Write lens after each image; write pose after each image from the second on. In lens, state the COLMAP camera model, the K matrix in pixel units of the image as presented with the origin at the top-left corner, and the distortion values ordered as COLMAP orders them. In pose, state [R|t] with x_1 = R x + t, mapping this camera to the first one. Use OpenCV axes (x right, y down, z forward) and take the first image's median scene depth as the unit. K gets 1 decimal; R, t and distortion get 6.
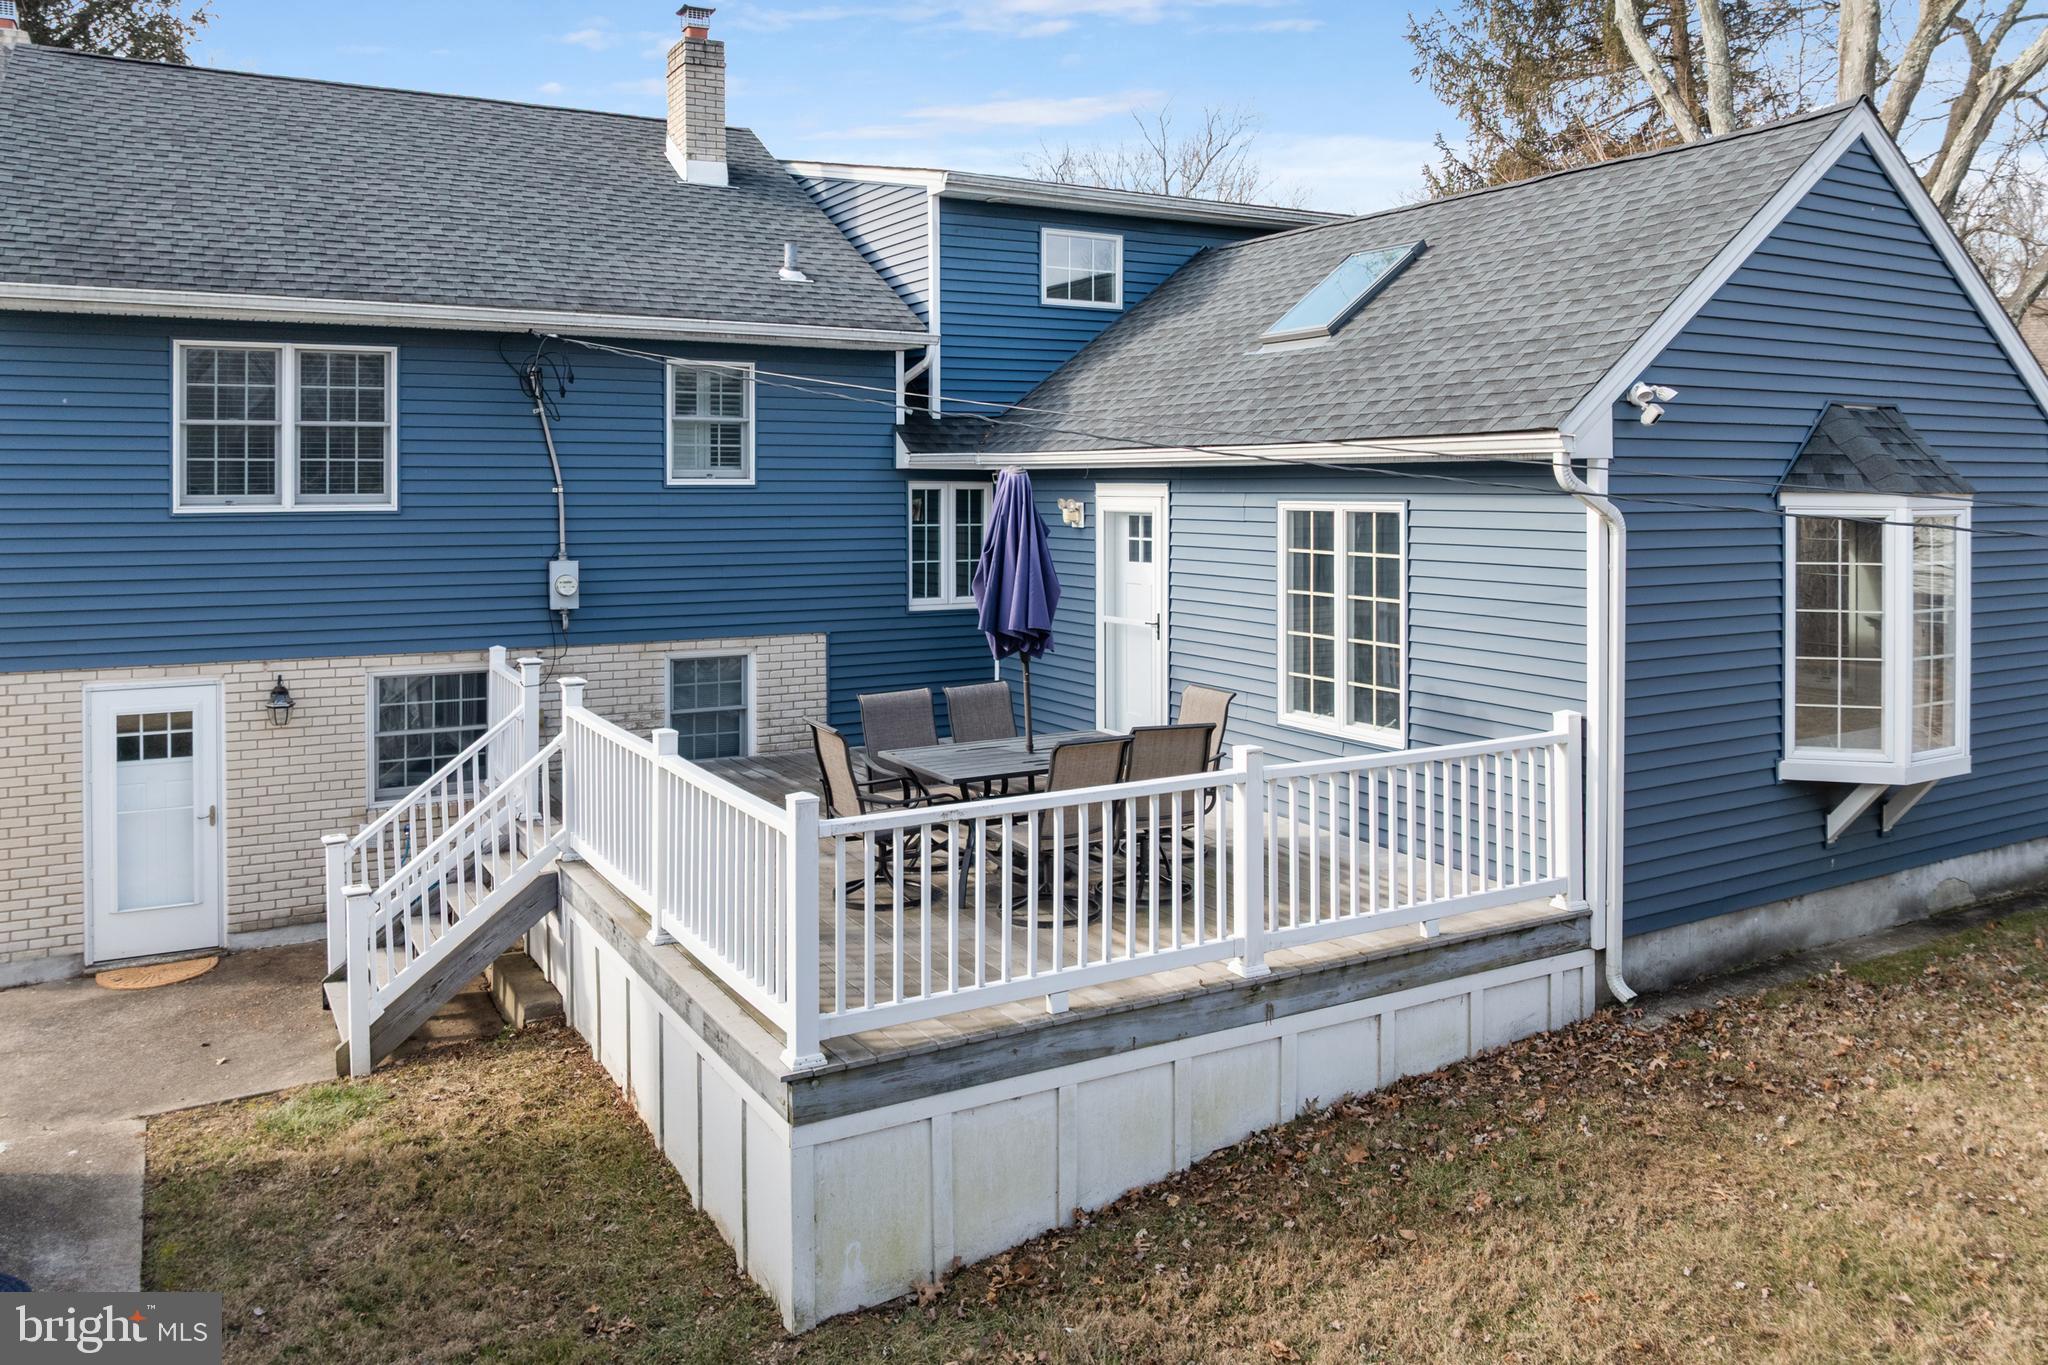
lens RADIAL K [[1458.1, 0, 962.8], [0, 1458.1, 480.3], [0, 0, 1]] dist [-0.041126, 0.015116]
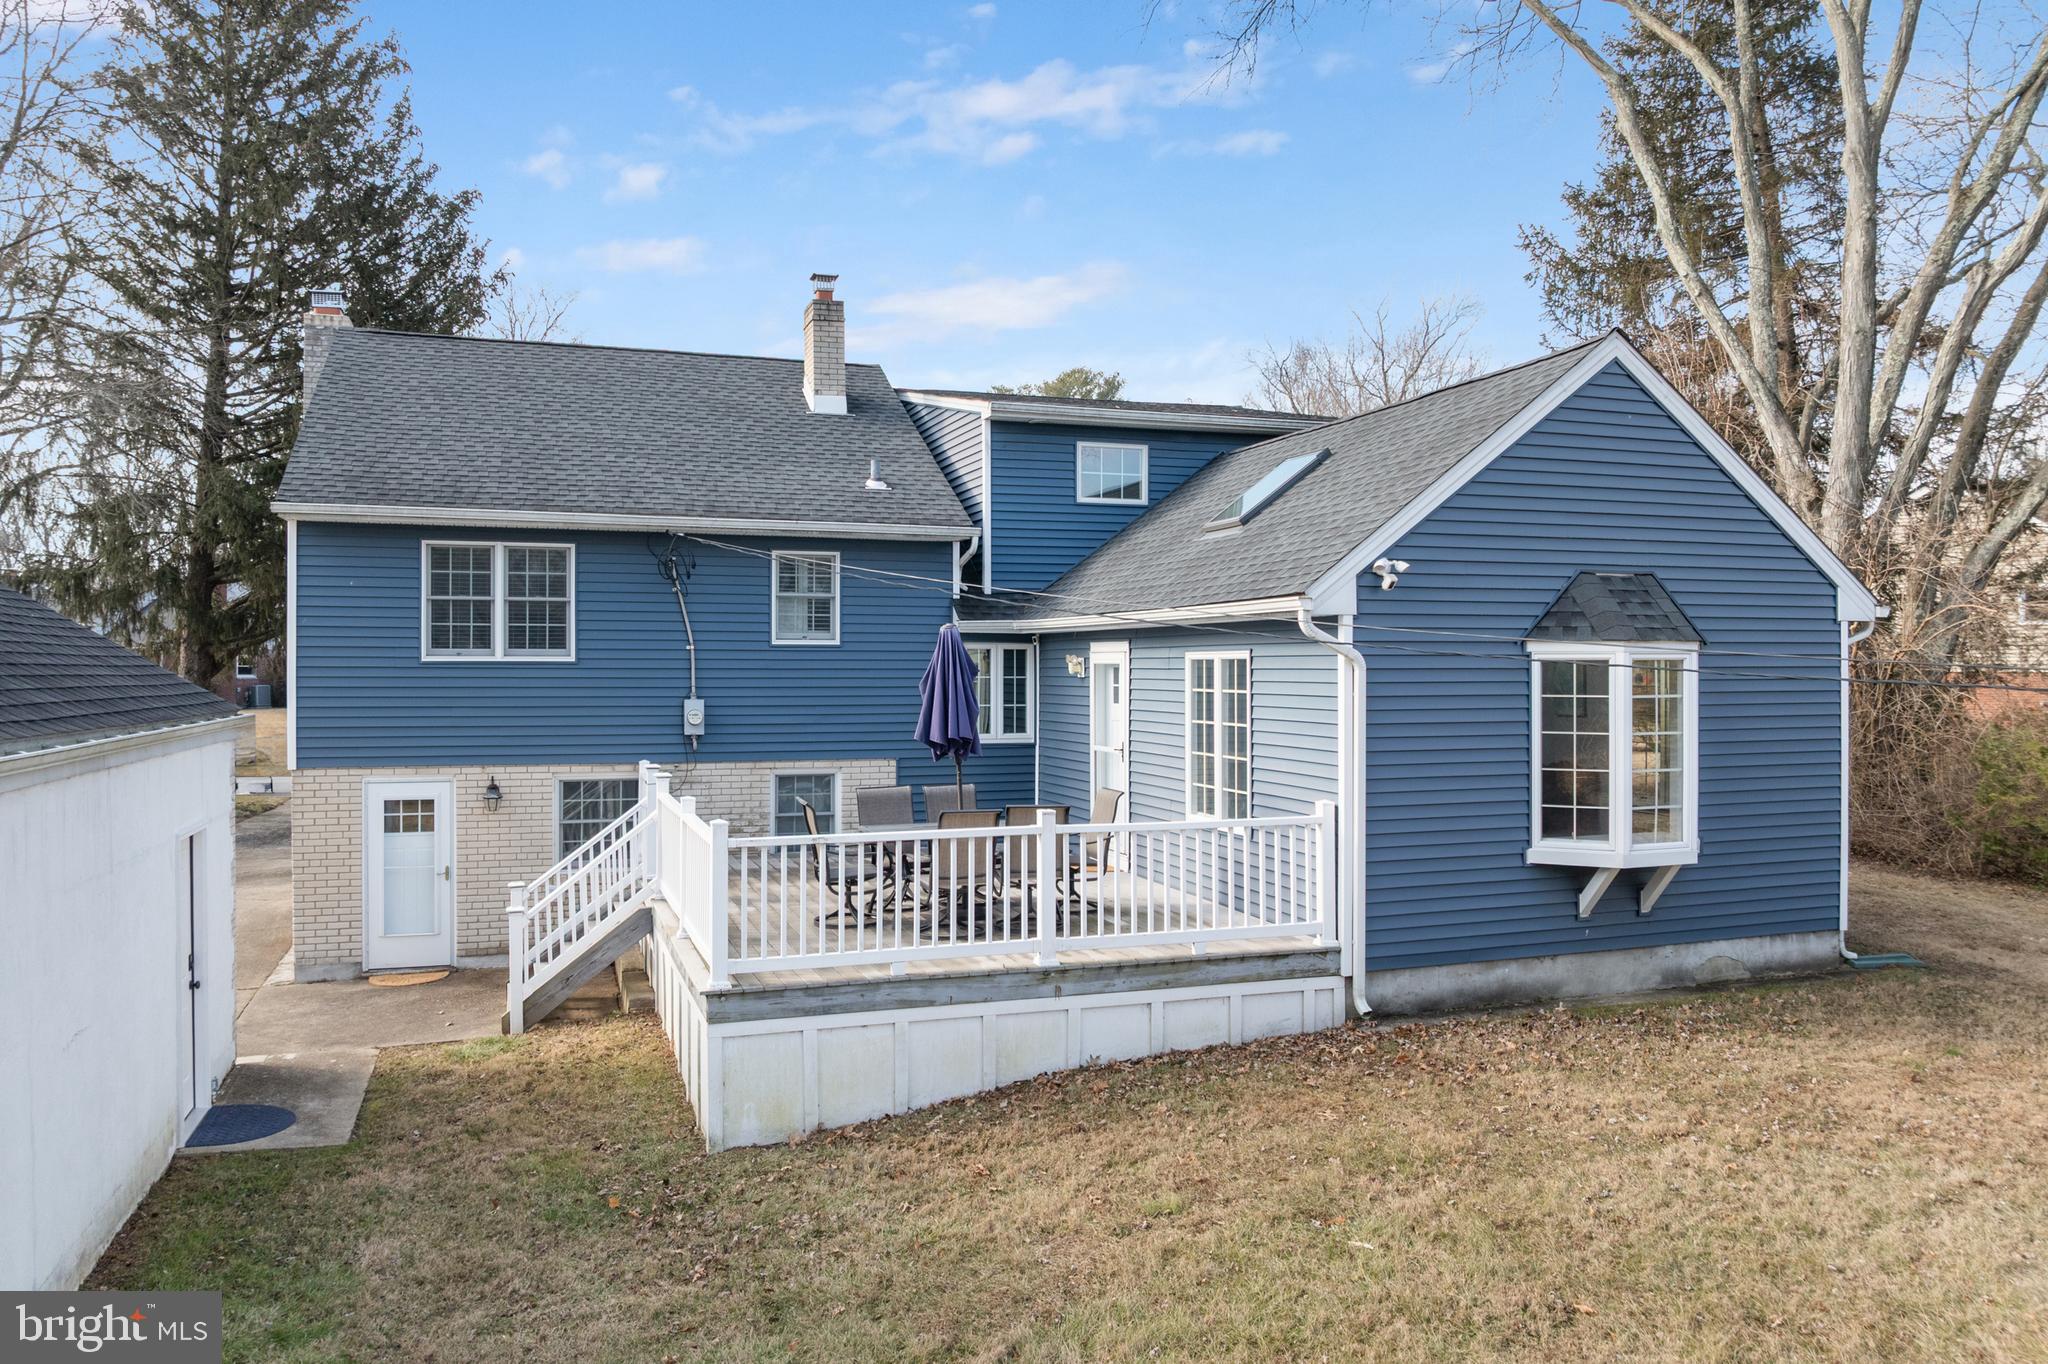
lens RADIAL K [[1458.1, 0, 1034.6], [0, 1458.1, 677.2], [0, 0, 1]] dist [-0.041126, 0.015116]
pose [[0.983795, 0.002786, -0.179276, 0.338981], [-0.001614, 0.999976, 0.006685, 0.030033], [0.179290, -0.006288, 0.983776, -0.337743]]
